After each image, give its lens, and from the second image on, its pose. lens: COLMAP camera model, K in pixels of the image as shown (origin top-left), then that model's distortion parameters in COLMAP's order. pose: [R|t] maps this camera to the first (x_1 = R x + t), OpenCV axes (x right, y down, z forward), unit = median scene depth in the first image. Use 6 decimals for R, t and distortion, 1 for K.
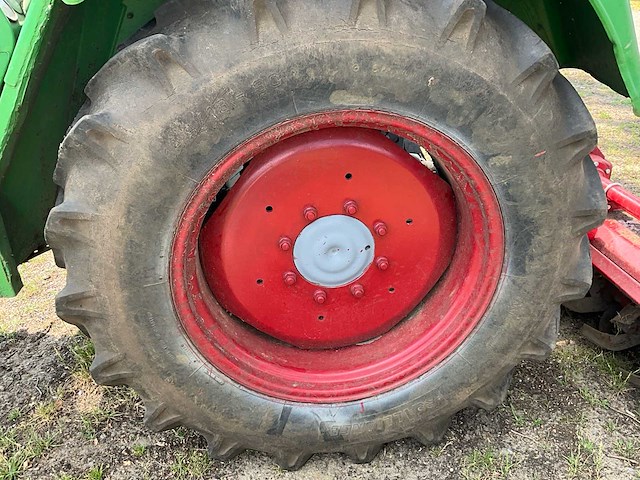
lens RADIAL K [[515.5, 0, 320.2], [0, 515.5, 236.9], [0, 0, 1]] dist [0.113791, -0.201055]
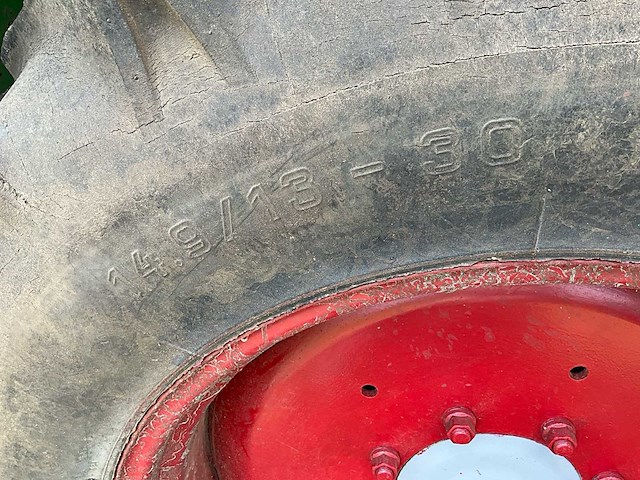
lens RADIAL K [[515.5, 0, 320.2], [0, 515.5, 236.9], [0, 0, 1]] dist [0.113791, -0.201055]
pose [[0.957054, 0.238363, -0.165017, -0.117200], [-0.232751, 0.971100, 0.052836, -0.234714], [0.172842, -0.012159, 0.984874, 0.681354]]
